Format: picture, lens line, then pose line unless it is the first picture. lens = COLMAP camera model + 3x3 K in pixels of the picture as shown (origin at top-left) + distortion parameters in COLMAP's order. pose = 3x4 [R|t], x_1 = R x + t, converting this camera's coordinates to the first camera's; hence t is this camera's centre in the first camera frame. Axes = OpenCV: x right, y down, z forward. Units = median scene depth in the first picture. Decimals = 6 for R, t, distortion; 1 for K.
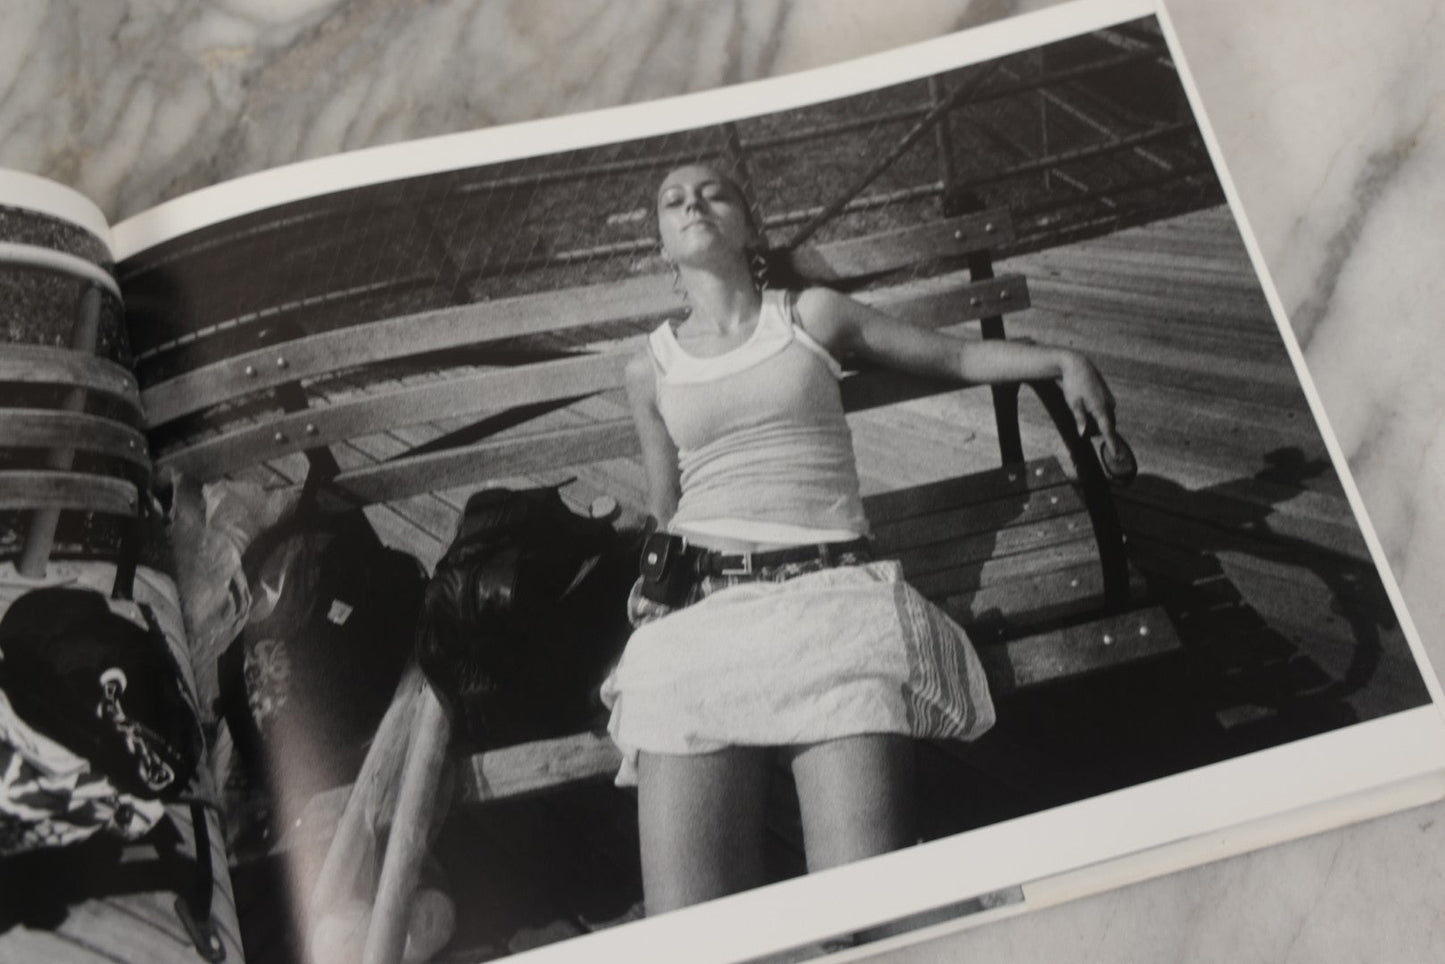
lens RADIAL K [[1621.0, 0, 727.8], [0, 1621.0, 533.7], [0, 0, 1]] dist [0.015526, 0.134972]
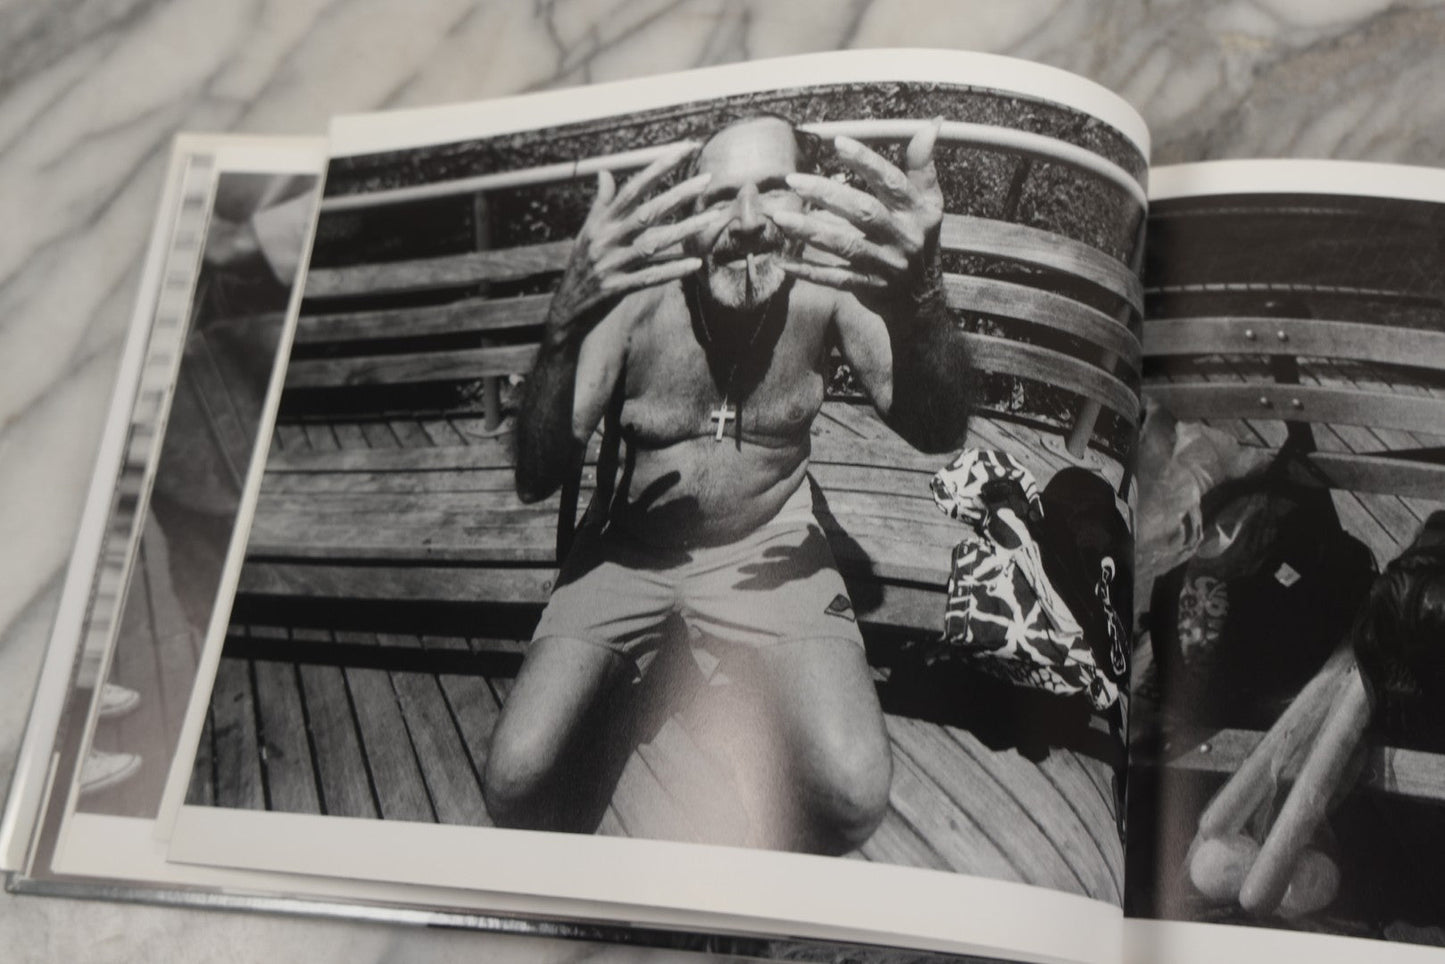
lens RADIAL K [[1621.0, 0, 727.8], [0, 1621.0, 533.7], [0, 0, 1]] dist [0.015526, 0.134972]
pose [[0.928927, 0.327884, -0.172008, -0.396919], [-0.330152, 0.943791, 0.016089, 0.124021], [0.167615, 0.041844, 0.984964, -0.112137]]
